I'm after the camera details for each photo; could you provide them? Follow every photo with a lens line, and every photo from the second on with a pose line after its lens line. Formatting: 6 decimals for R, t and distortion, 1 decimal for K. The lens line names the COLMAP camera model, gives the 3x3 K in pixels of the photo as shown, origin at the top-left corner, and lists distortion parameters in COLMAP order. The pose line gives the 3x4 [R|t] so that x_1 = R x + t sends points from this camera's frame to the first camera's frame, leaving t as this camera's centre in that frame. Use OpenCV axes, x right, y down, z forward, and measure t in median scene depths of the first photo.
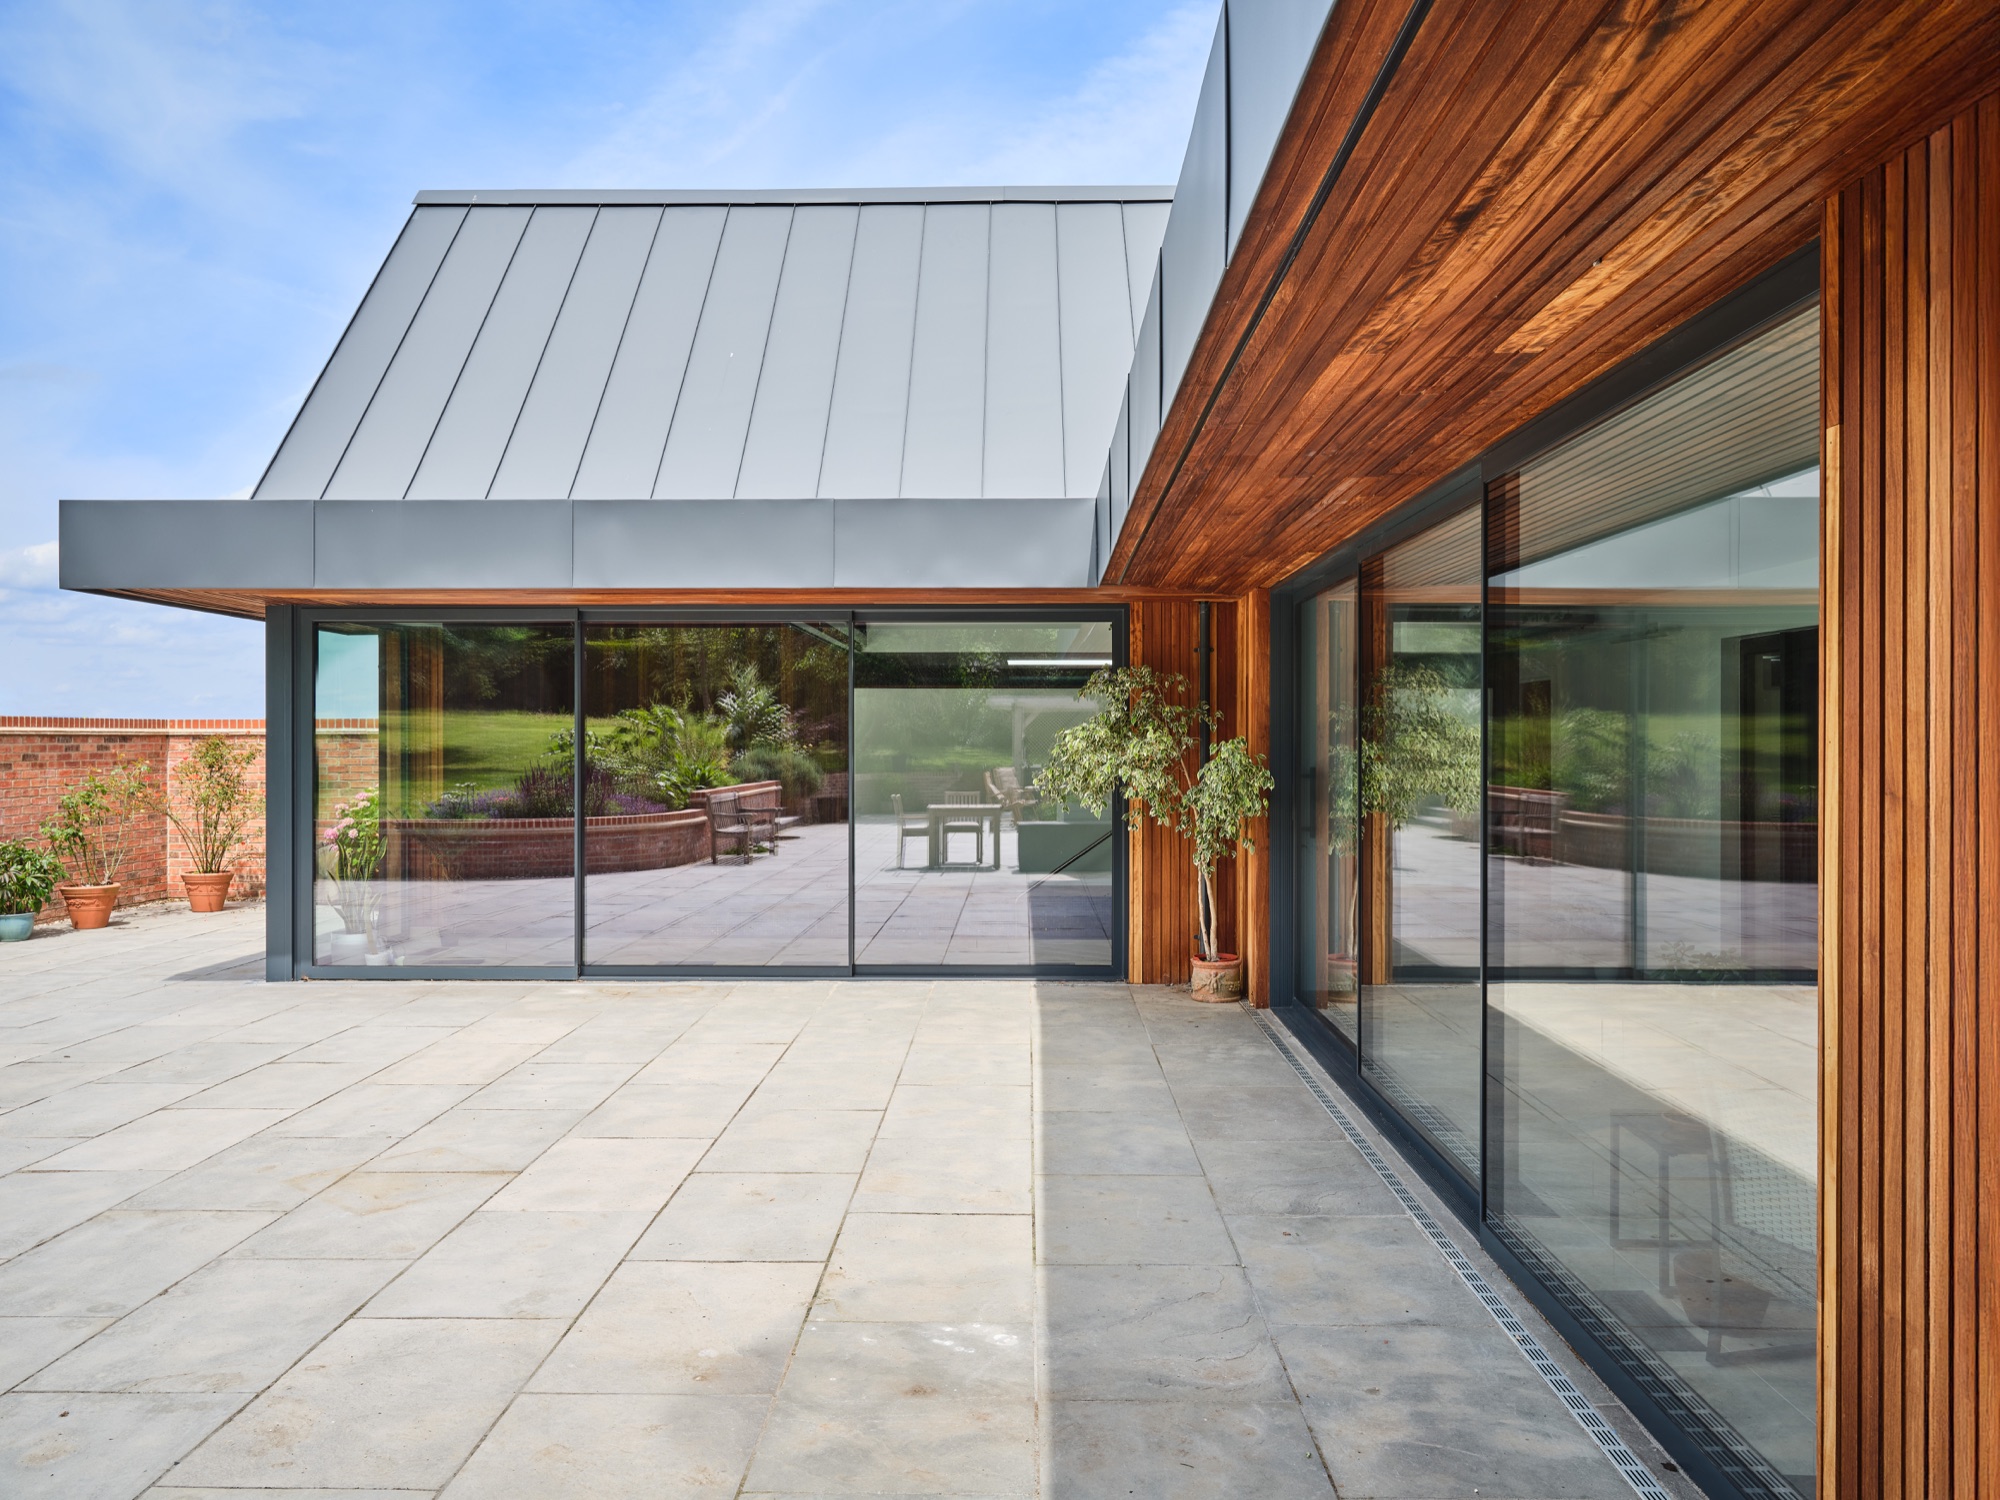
lens RADIAL K [[1474.5, 0, 1000.0], [0, 1474.5, 750.0], [0, 0, 1]] dist [-0.004683, 0.001896]
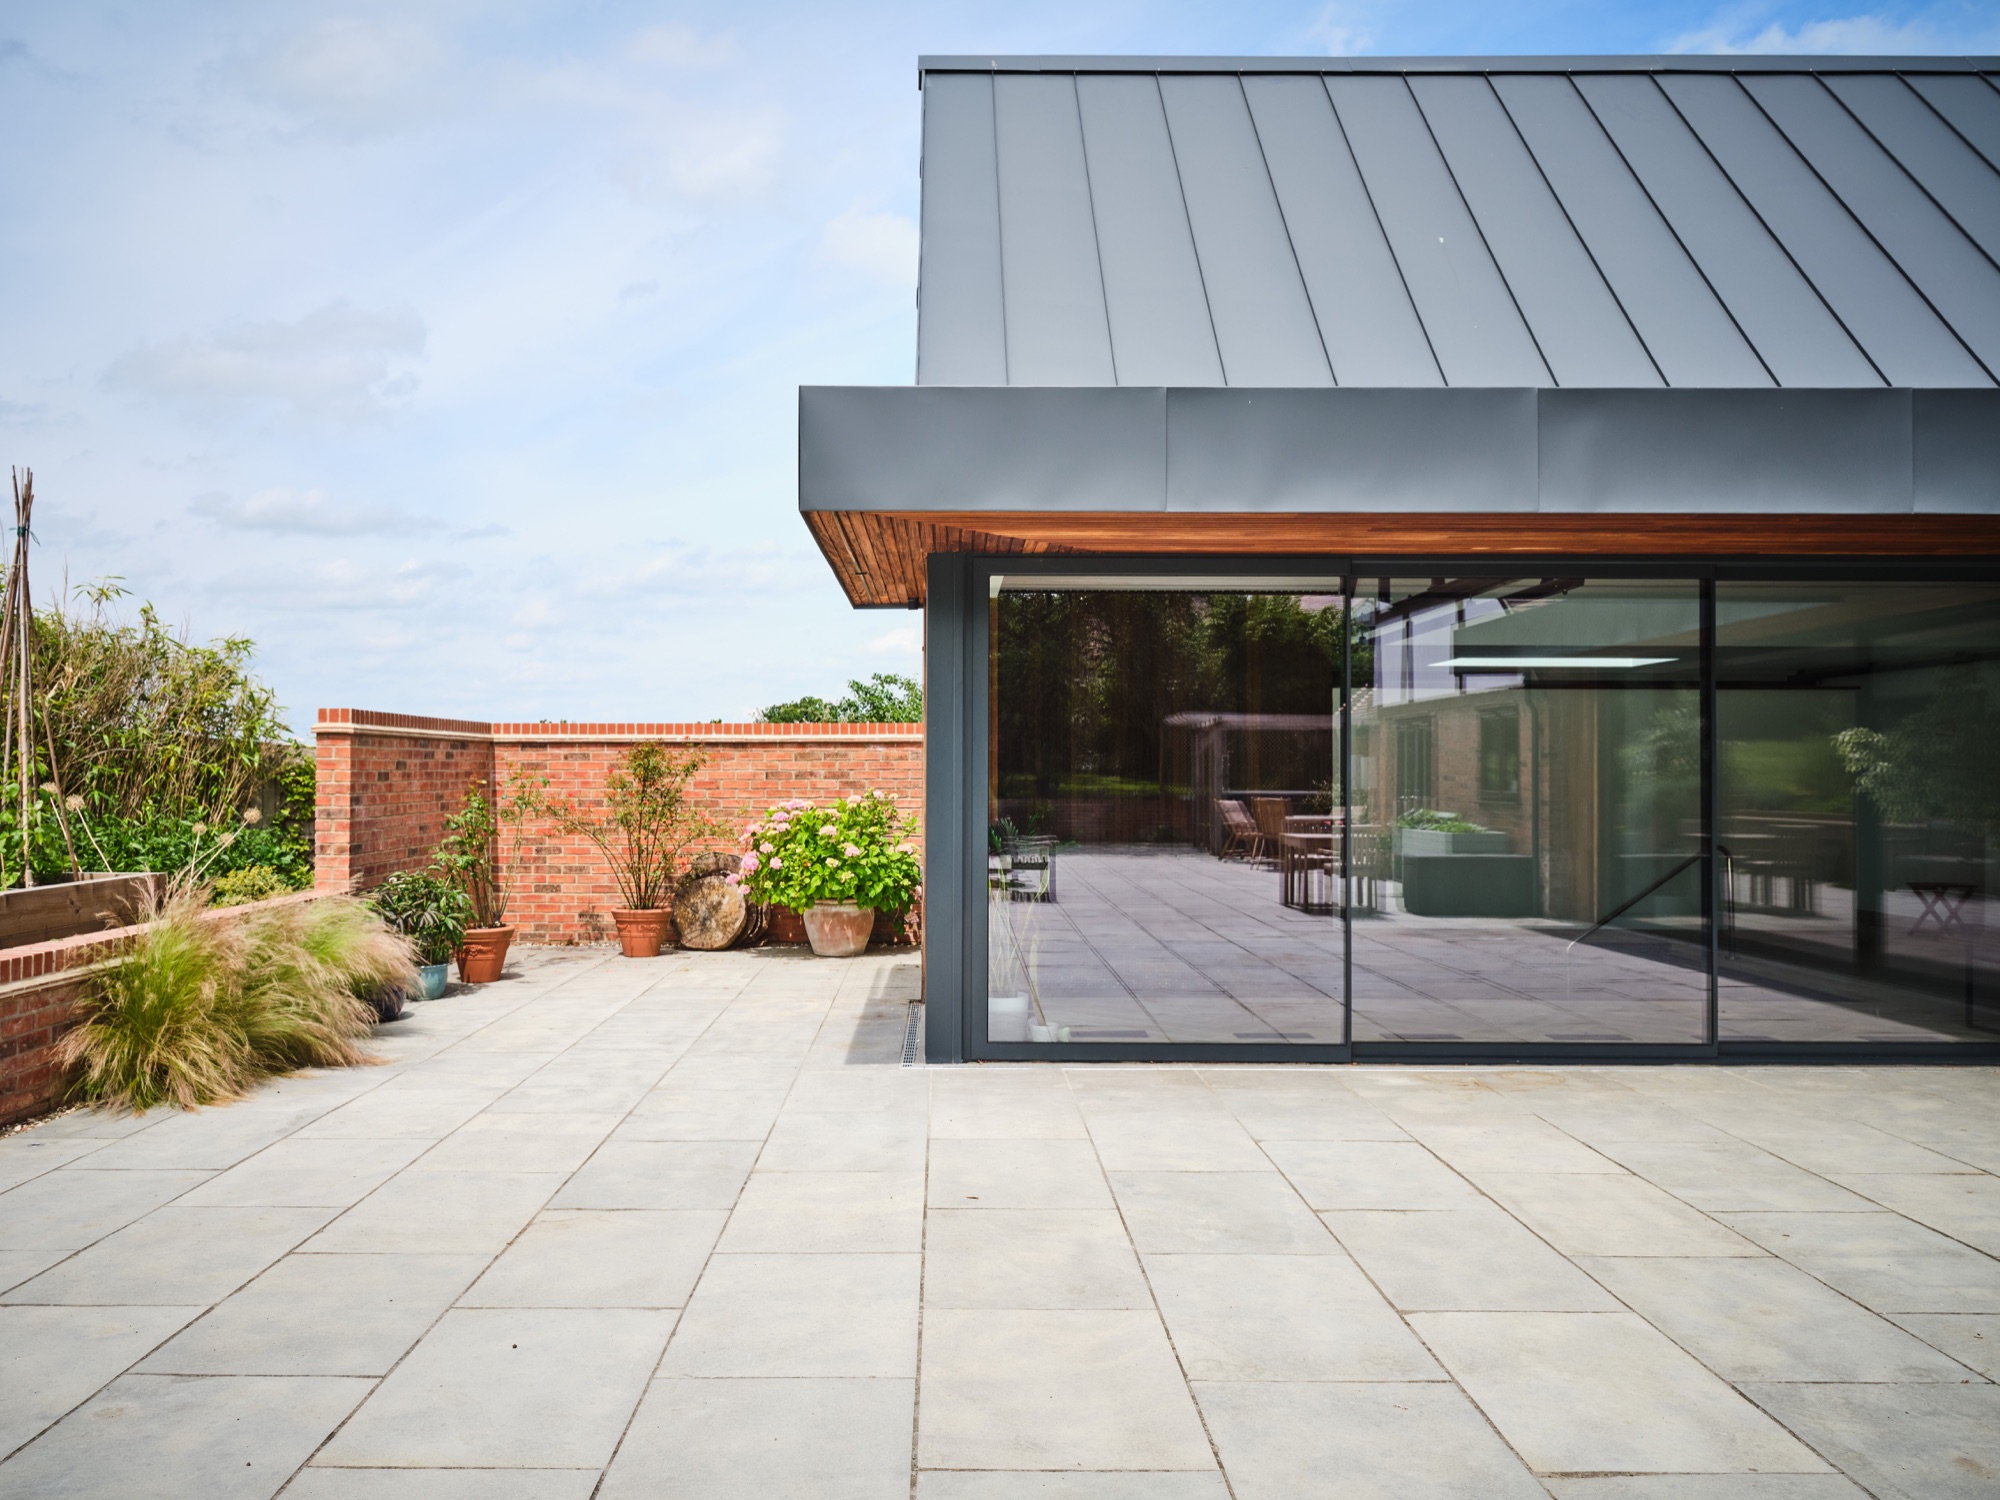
lens RADIAL K [[1474.5, 0, 1000.0], [0, 1474.5, 750.0], [0, 0, 1]] dist [-0.004683, 0.001896]
pose [[0.999066, 0.009034, 0.042267, -0.878670], [-0.008136, 0.999738, -0.021373, 0.026722], [-0.042449, 0.021010, 0.998878, 0.460936]]
